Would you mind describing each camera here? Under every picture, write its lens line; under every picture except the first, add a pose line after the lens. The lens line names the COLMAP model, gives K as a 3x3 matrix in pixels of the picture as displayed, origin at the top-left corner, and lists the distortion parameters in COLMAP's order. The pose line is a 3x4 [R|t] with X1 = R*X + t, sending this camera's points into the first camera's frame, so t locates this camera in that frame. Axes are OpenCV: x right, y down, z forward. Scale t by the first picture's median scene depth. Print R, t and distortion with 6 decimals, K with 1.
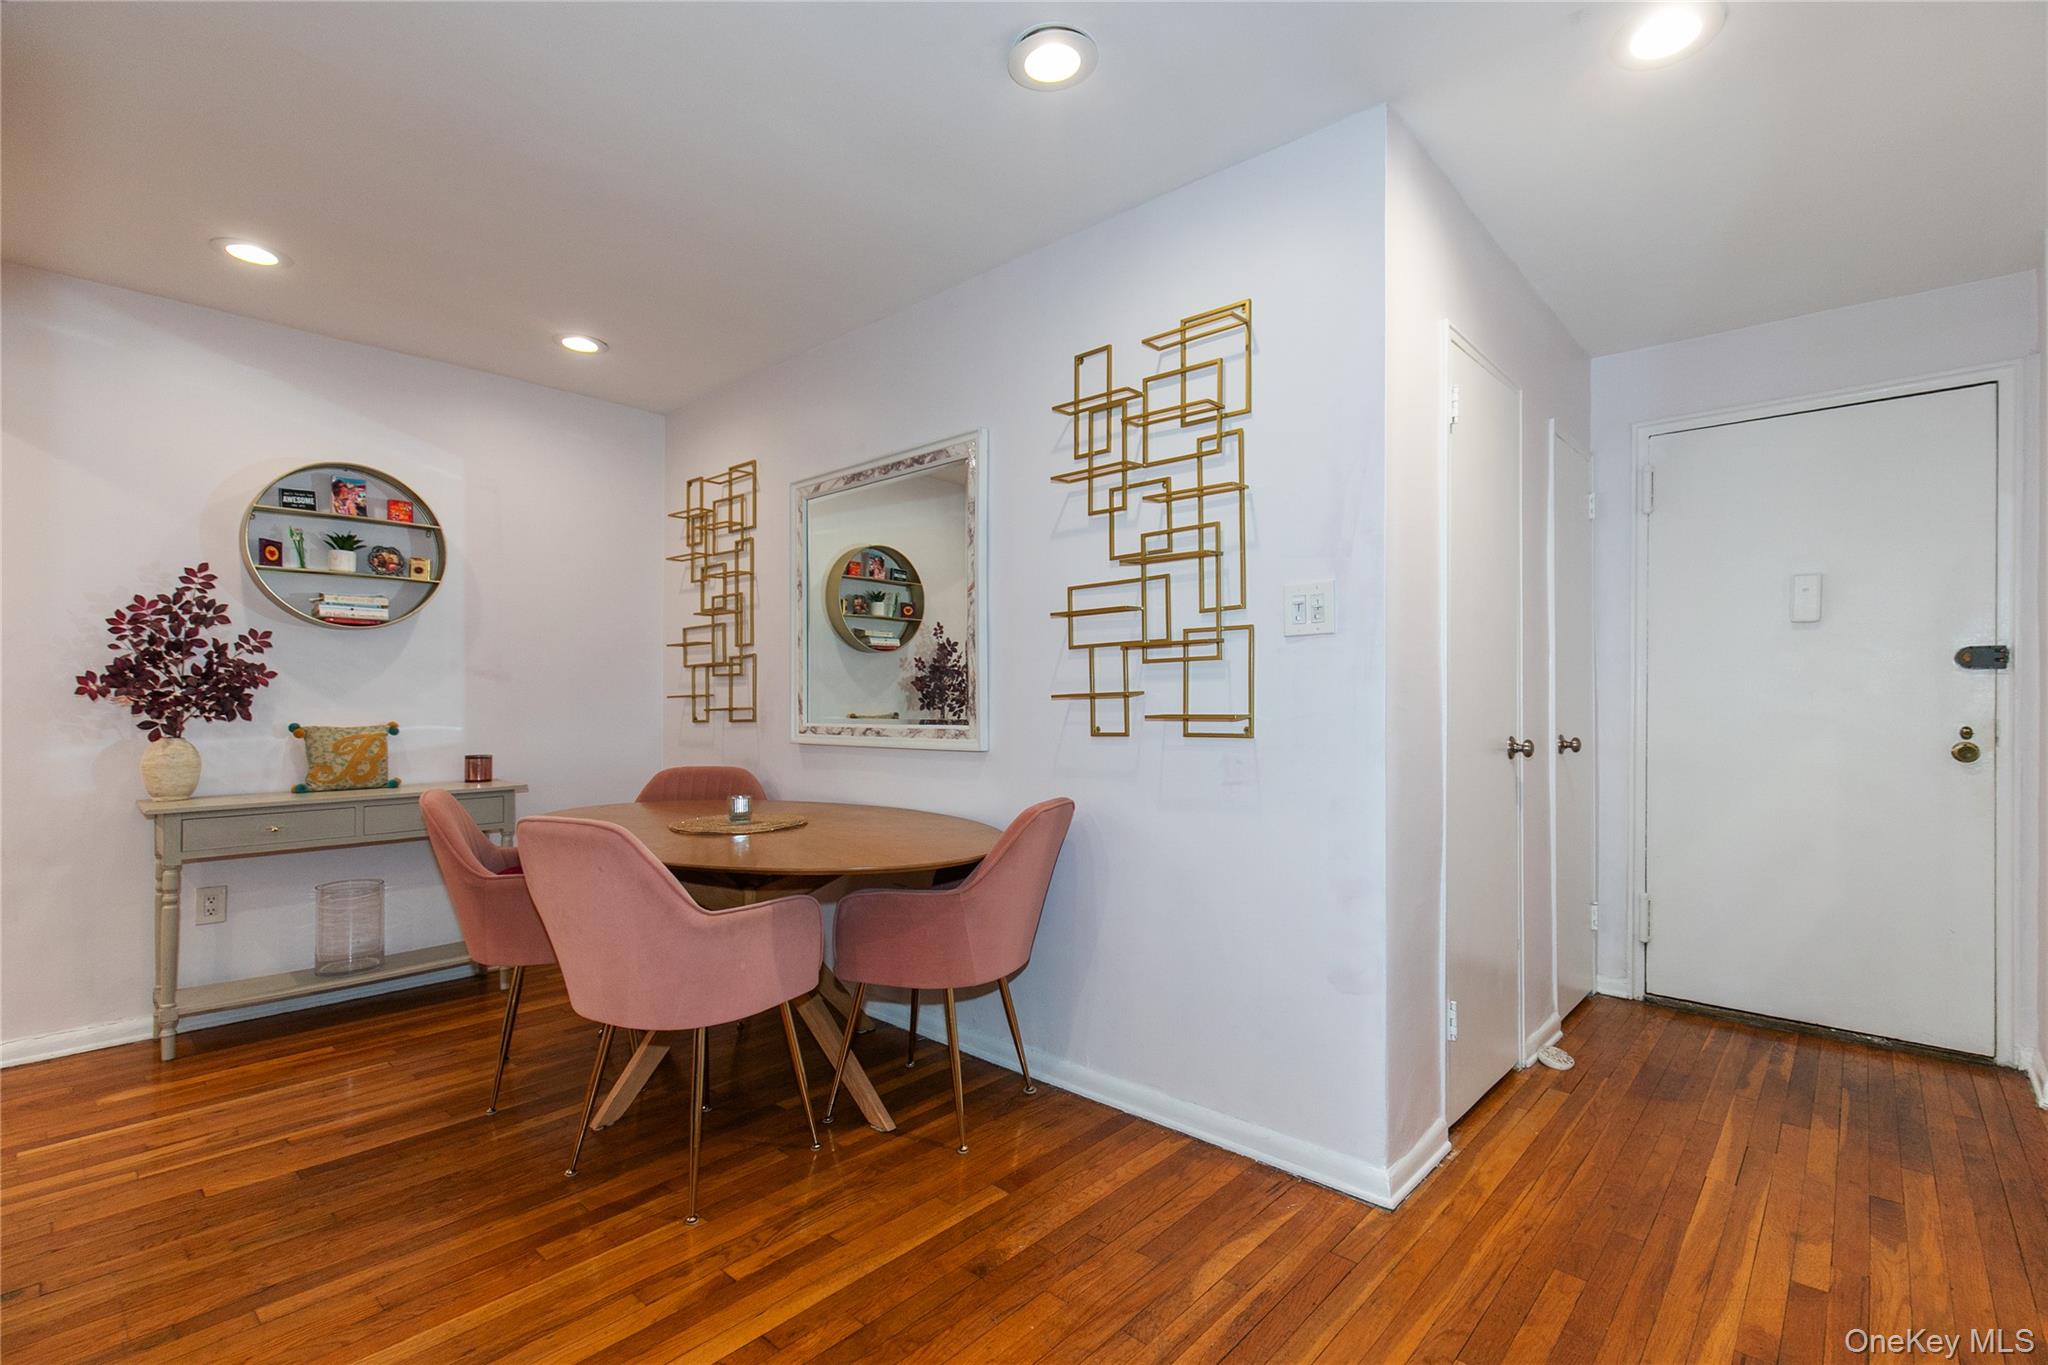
lens RADIAL K [[931.3, 0, 1039.4], [0, 931.3, 699.9], [0, 0, 1]] dist [0.004237, 0.000527]
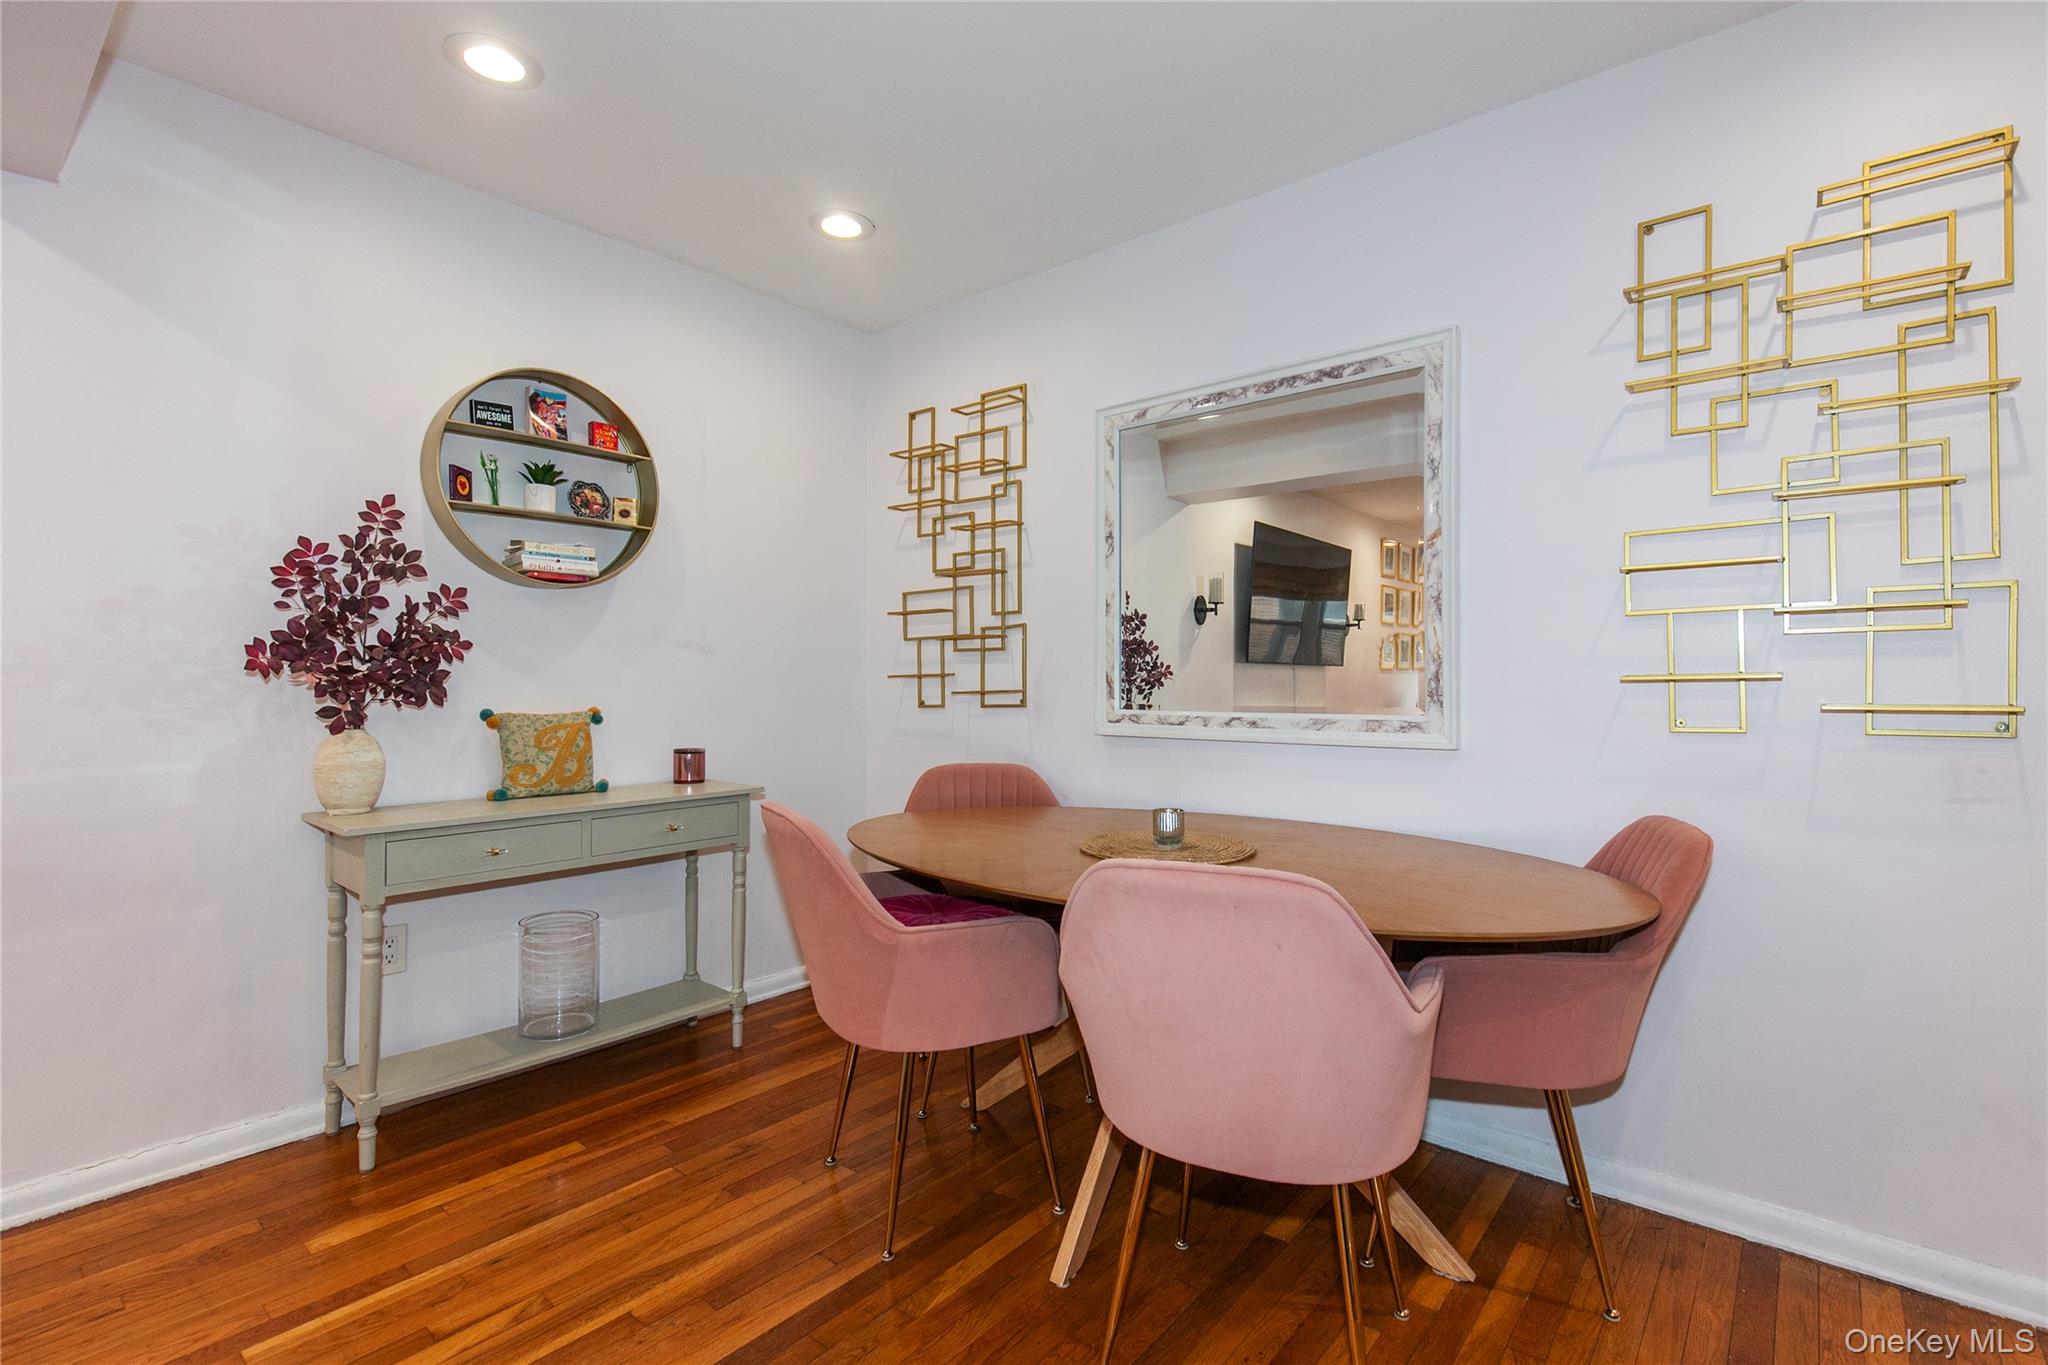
lens RADIAL K [[931.3, 0, 1019.8], [0, 931.3, 691.7], [0, 0, 1]] dist [0.004237, 0.000527]
pose [[0.998948, 0.003514, 0.045722, -0.430815], [-0.004151, 0.999895, 0.013849, -0.001988], [-0.045668, -0.014024, 0.998858, 0.236568]]
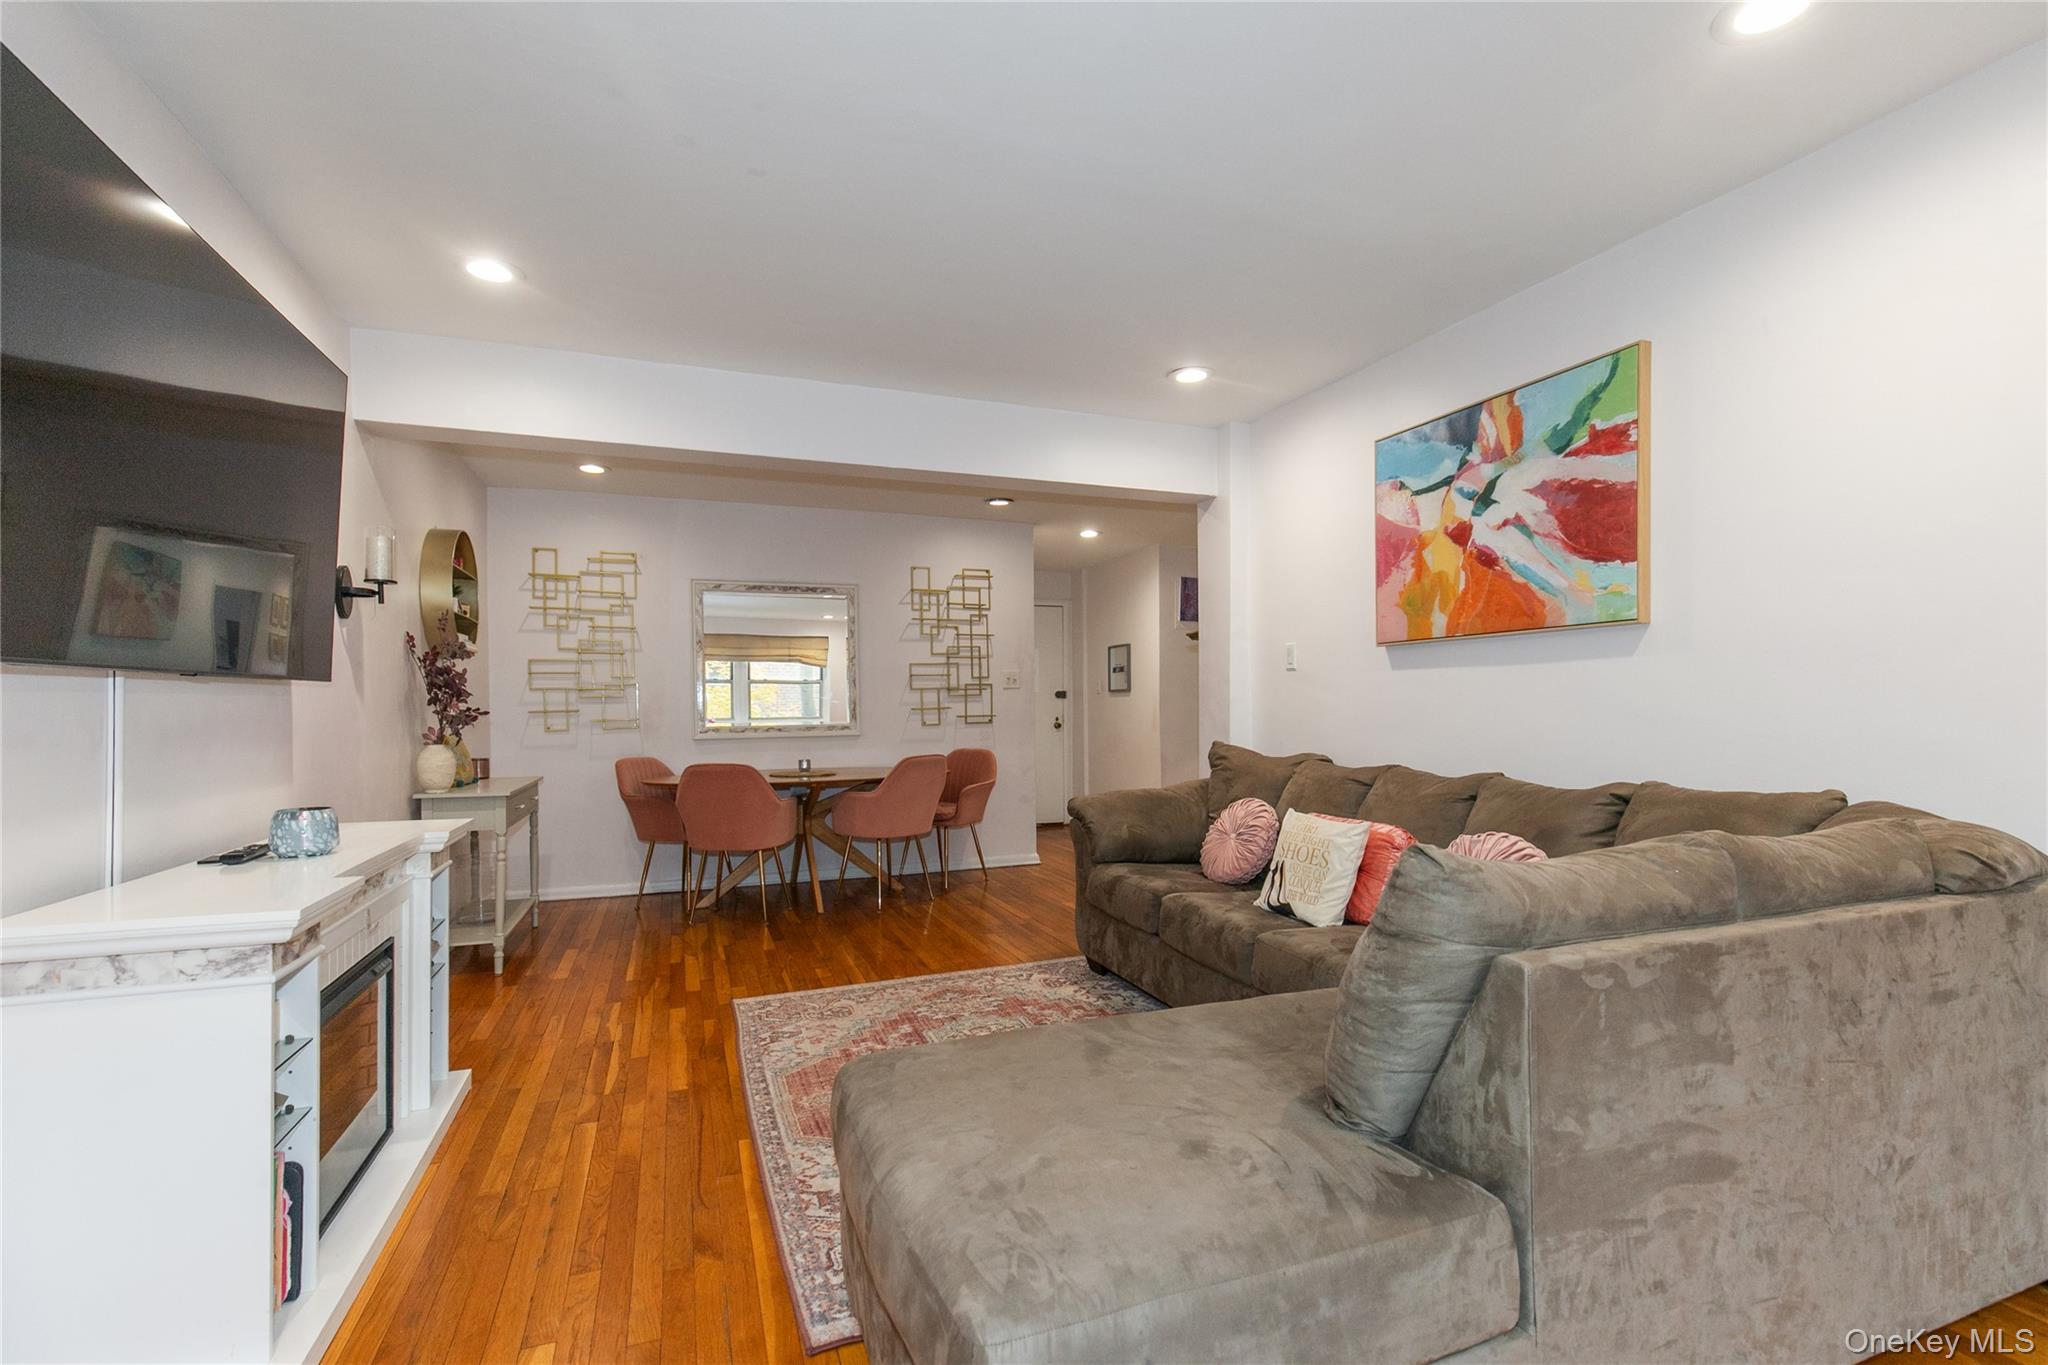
lens RADIAL K [[931.3, 0, 1056.8], [0, 931.3, 694.9], [0, 0, 1]] dist [0.004237, 0.000527]
pose [[0.433303, 0.008792, 0.901205, -1.737368], [0.010525, 0.999835, -0.014815, -0.001057], [-0.901187, 0.015904, 0.433139, -0.334411]]
